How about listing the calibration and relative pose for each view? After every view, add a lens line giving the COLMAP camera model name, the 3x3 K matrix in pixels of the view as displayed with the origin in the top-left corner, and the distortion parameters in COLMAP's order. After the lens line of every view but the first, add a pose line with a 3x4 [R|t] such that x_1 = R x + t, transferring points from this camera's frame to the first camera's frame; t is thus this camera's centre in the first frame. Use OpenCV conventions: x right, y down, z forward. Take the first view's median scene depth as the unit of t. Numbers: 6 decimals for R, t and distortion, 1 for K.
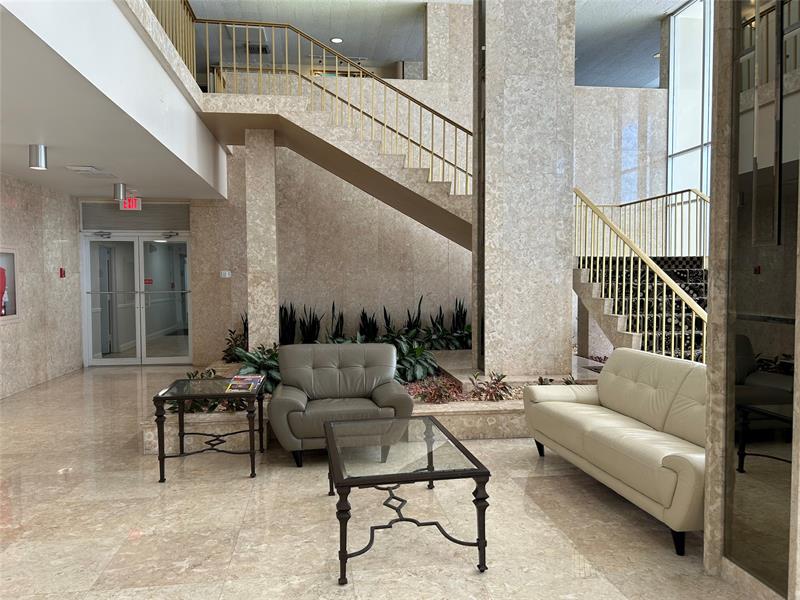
lens RADIAL K [[618.4, 0, 401.4], [0, 618.4, 300.1], [0, 0, 1]] dist [0.010470, 0.004136]
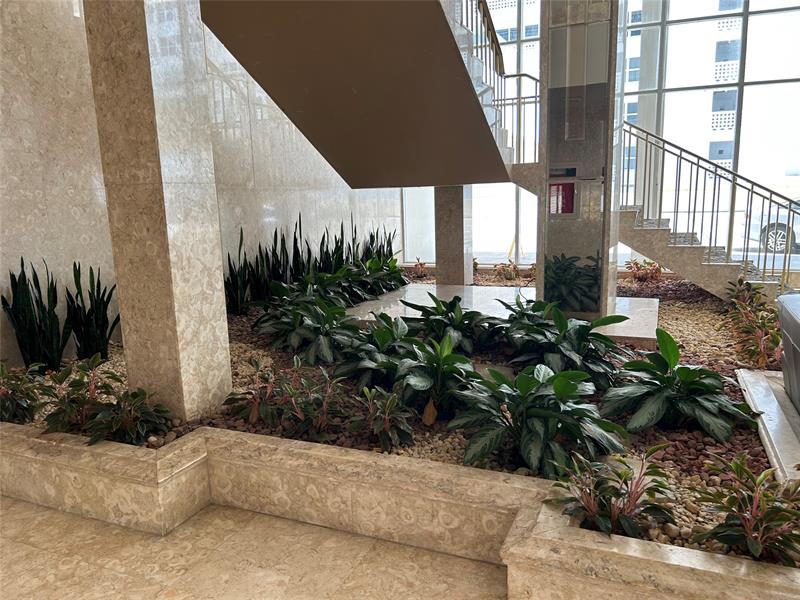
lens RADIAL K [[684.7, 0, 400.4], [0, 684.7, 301.3], [0, 0, 1]] dist [0.003788, 0.000001]
pose [[0.554264, -0.137651, 0.820880, -0.430572], [0.055063, 0.990134, 0.128853, -0.016899], [-0.830518, -0.026219, 0.556375, 0.567442]]
